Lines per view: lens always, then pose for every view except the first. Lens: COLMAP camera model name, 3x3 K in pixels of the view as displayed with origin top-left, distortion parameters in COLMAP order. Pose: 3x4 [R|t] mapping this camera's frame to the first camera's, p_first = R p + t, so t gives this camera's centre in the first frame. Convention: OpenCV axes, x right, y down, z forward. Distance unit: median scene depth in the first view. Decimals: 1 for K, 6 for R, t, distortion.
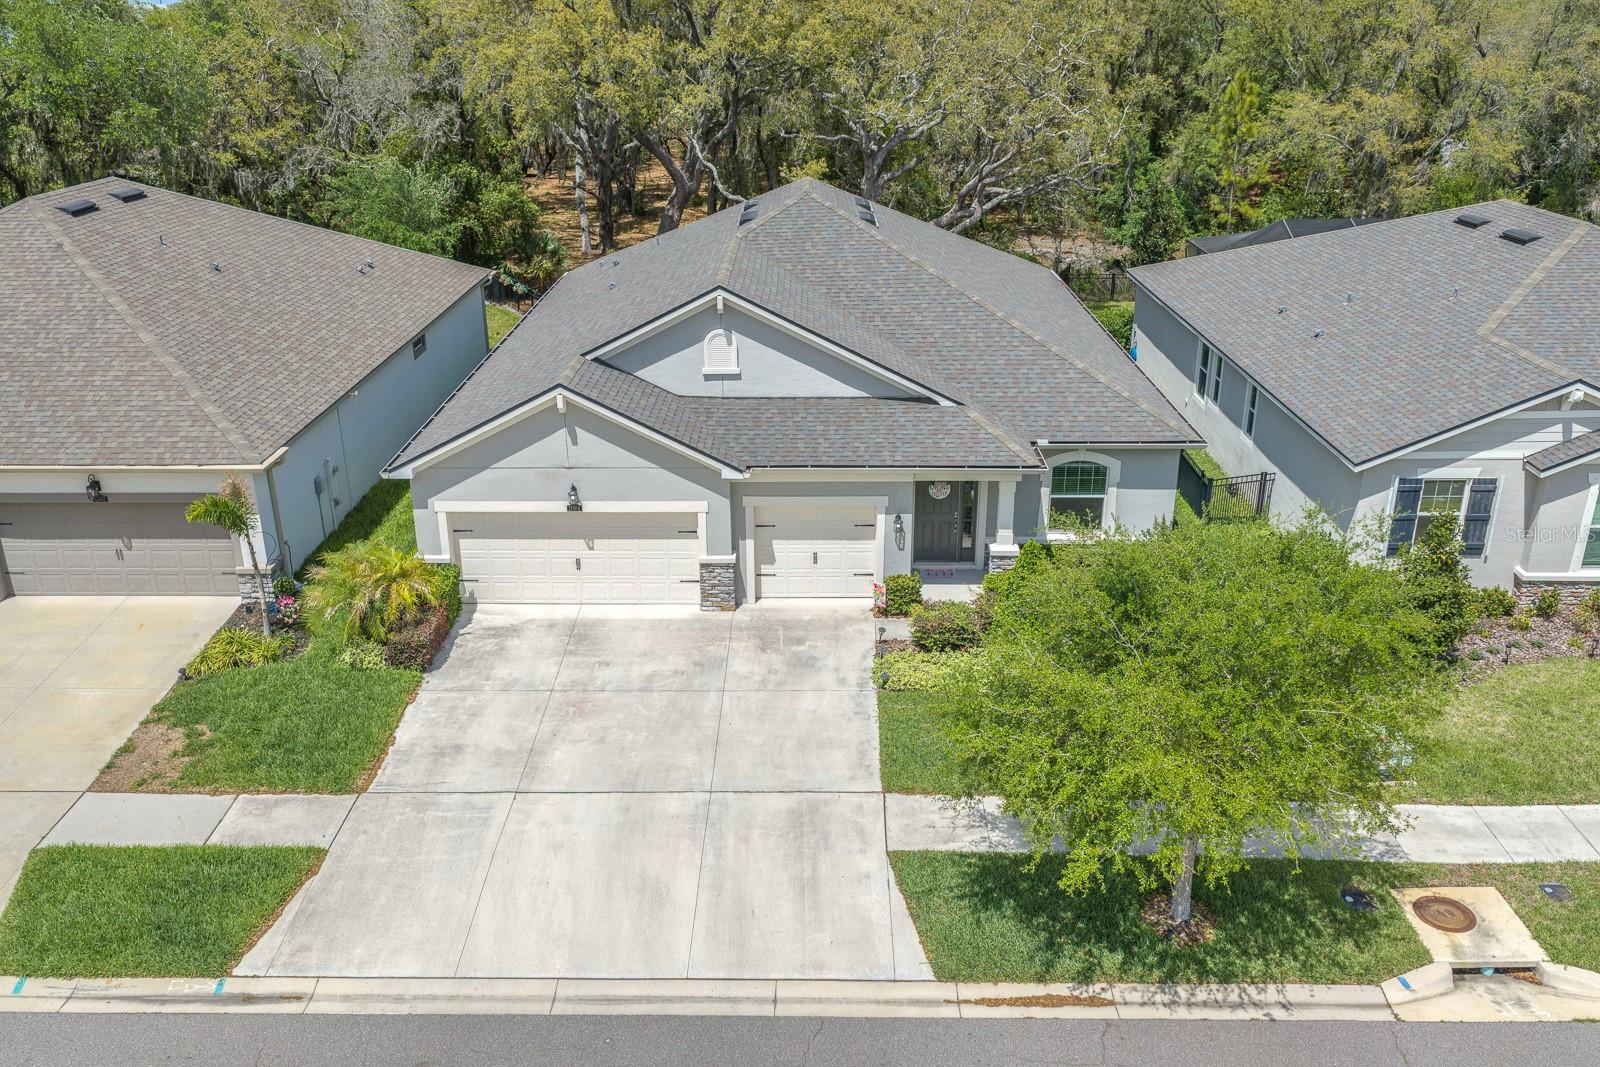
lens RADIAL K [[1322.6, 0, 800.0], [0, 1322.6, 533.5], [0, 0, 1]] dist [0.011291, -0.010110]
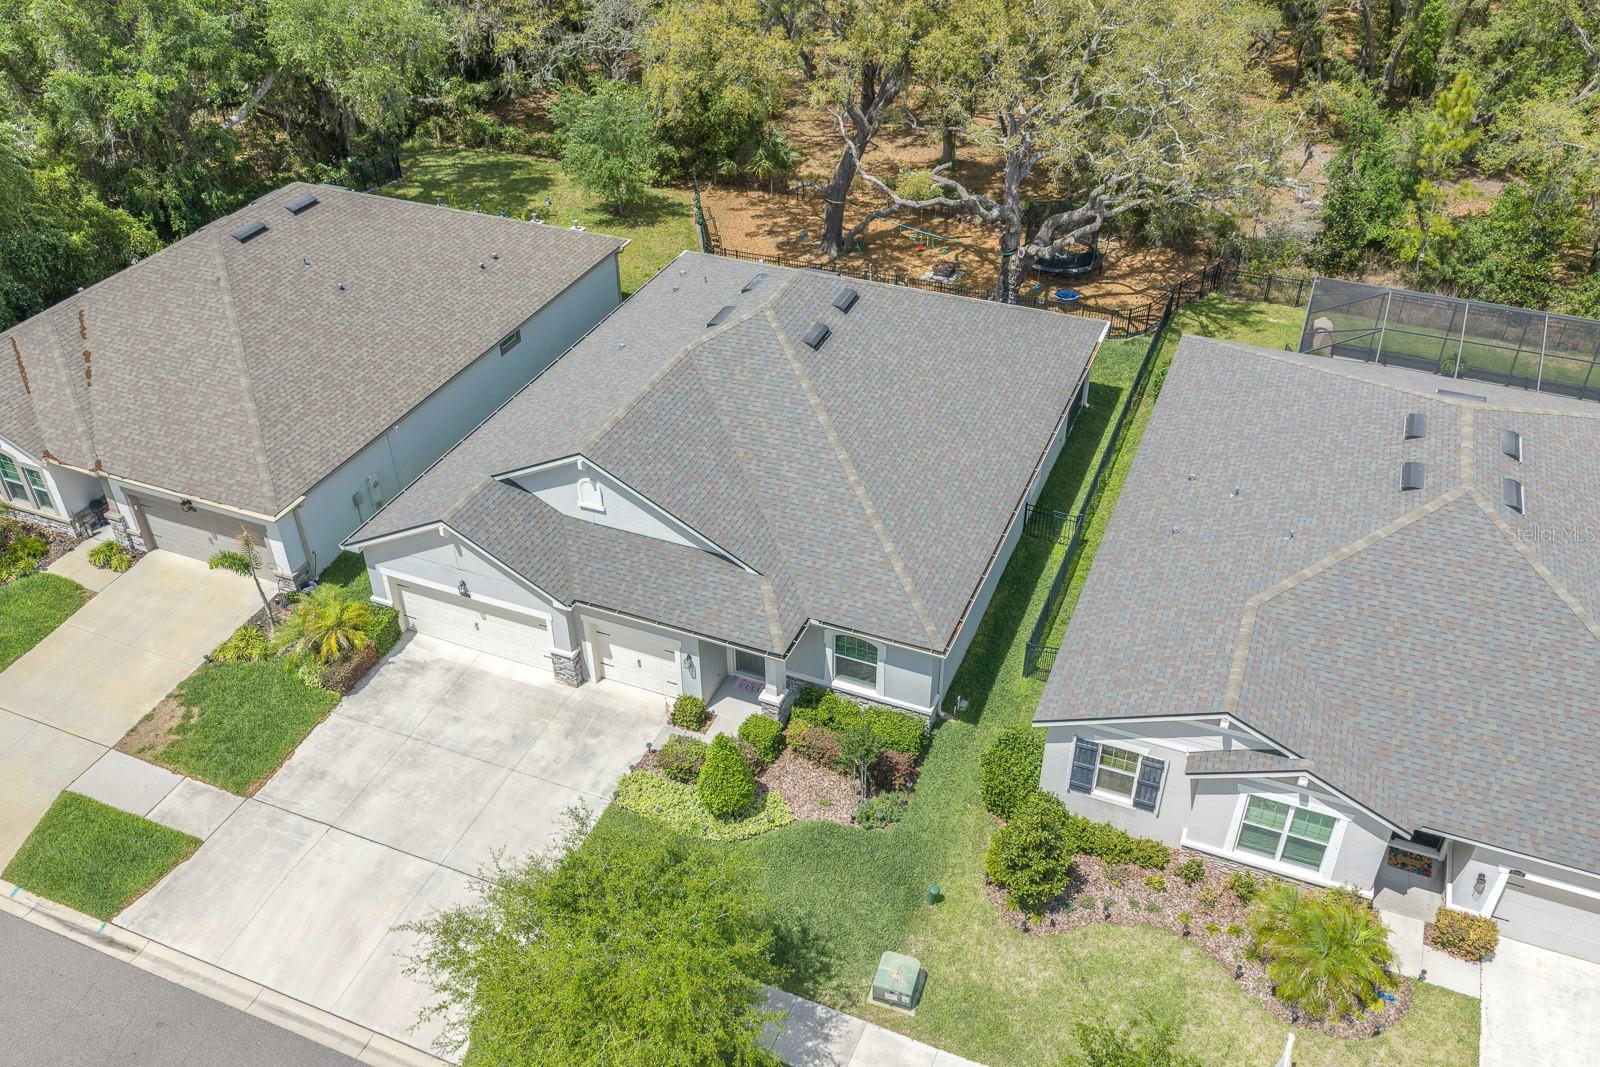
lens RADIAL K [[1322.6, 0, 800.0], [0, 1322.6, 533.5], [0, 0, 1]] dist [0.011291, -0.010110]
pose [[0.926828, 0.217570, -0.306028, 0.553469], [-0.135714, 0.954025, 0.267241, -0.494623], [0.350101, -0.206154, 0.913745, -0.096103]]
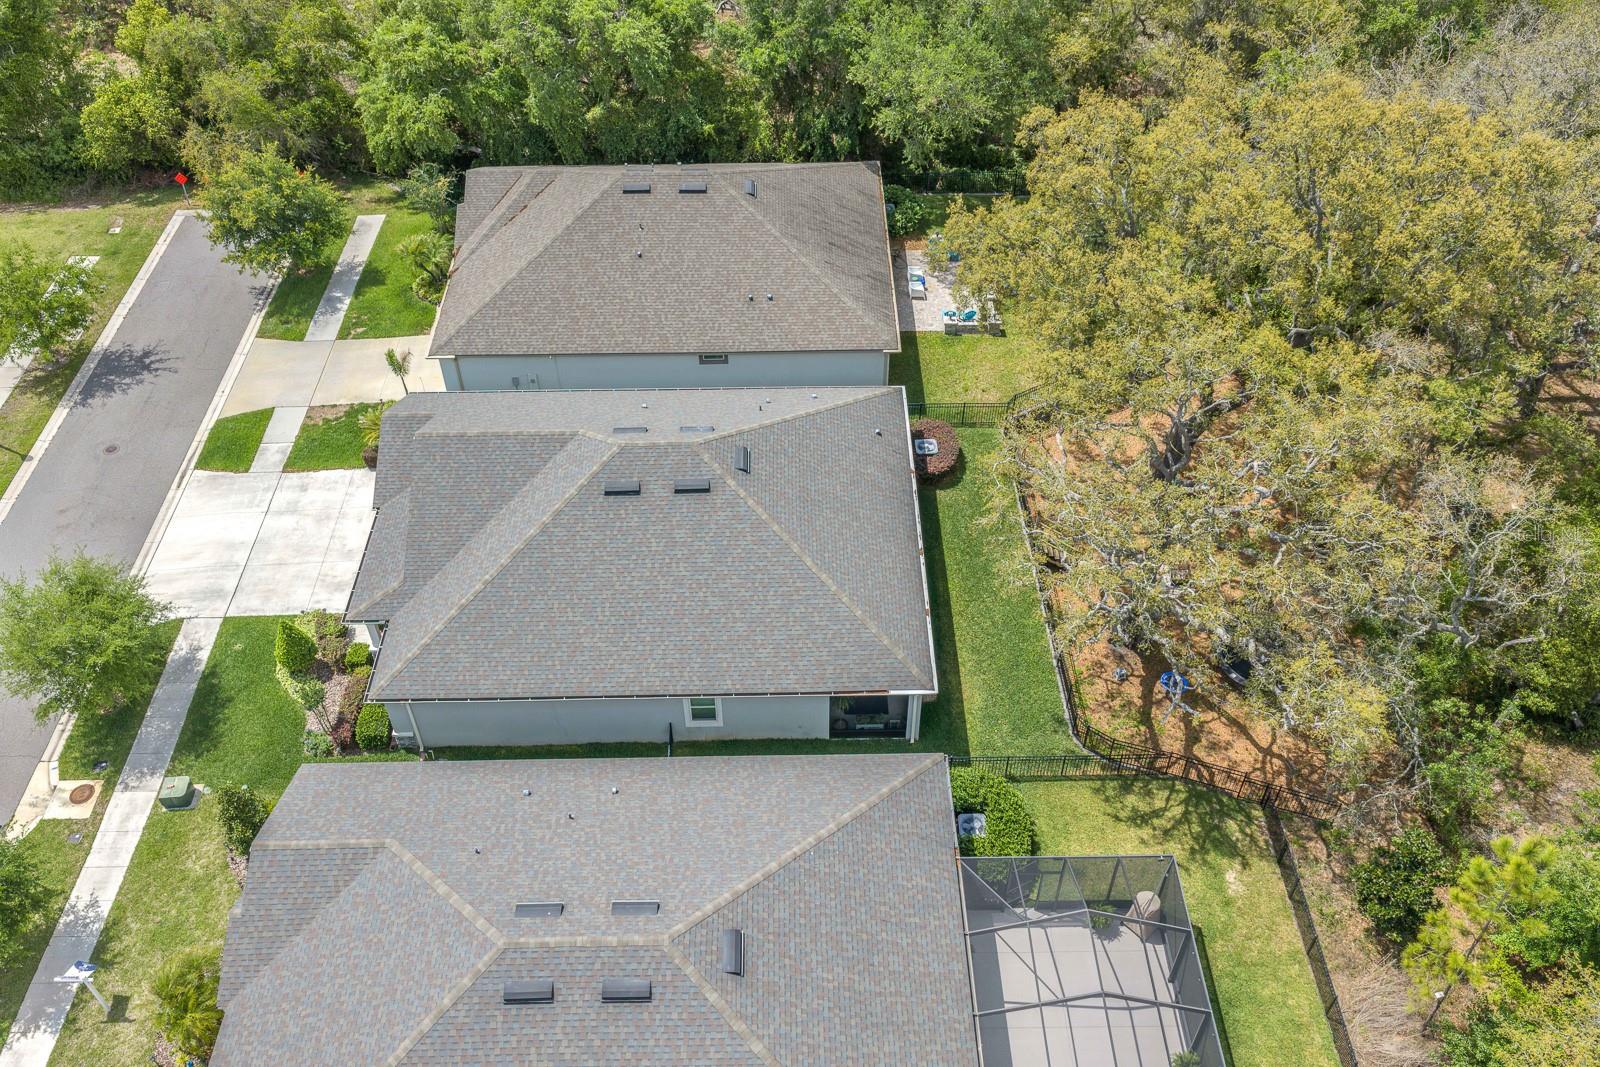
lens RADIAL K [[1322.6, 0, 800.0], [0, 1322.6, 533.5], [0, 0, 1]] dist [0.011291, -0.010110]
pose [[0.021560, 0.702555, -0.711302, 1.405588], [-0.362139, 0.668641, 0.649442, -1.536303], [0.931875, 0.243589, 0.268838, 1.074263]]
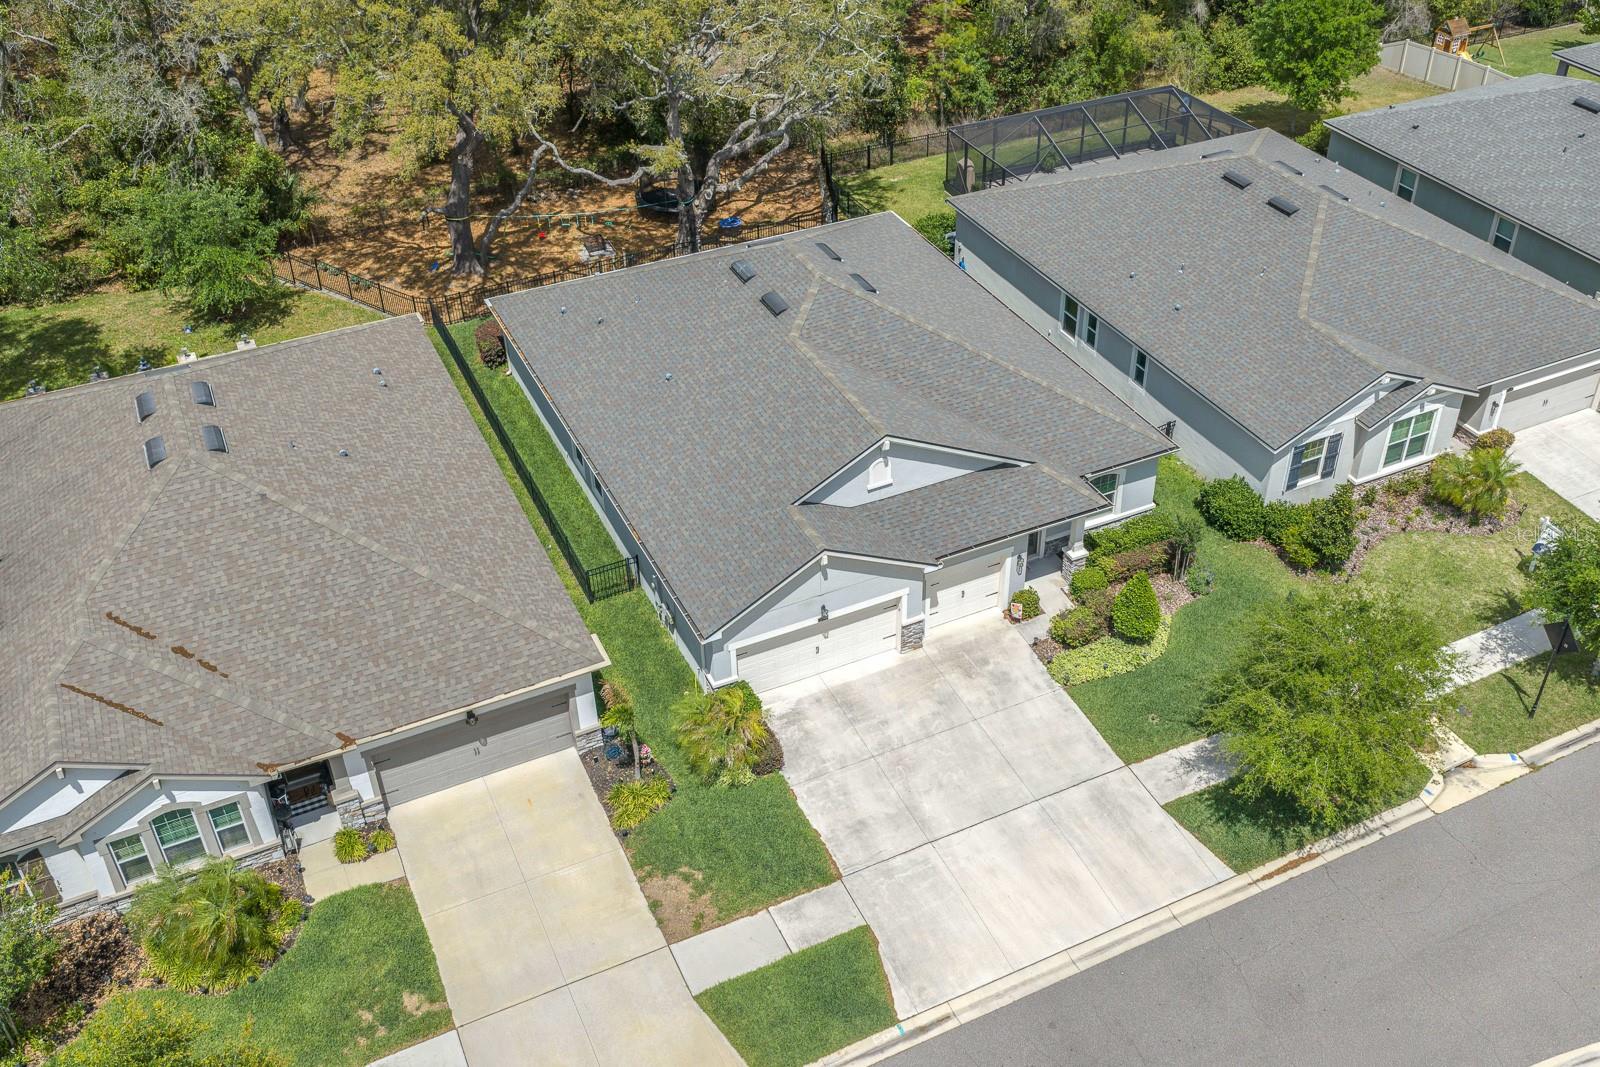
lens RADIAL K [[1498.1, 0, 844.4], [0, 1498.1, 499.3], [0, 0, 1]] dist [0.016322, -0.023212]
pose [[0.892322, -0.263326, 0.366634, -0.702544], [0.167402, 0.947343, 0.272978, -0.568801], [-0.419211, -0.182209, 0.889417, -0.372242]]
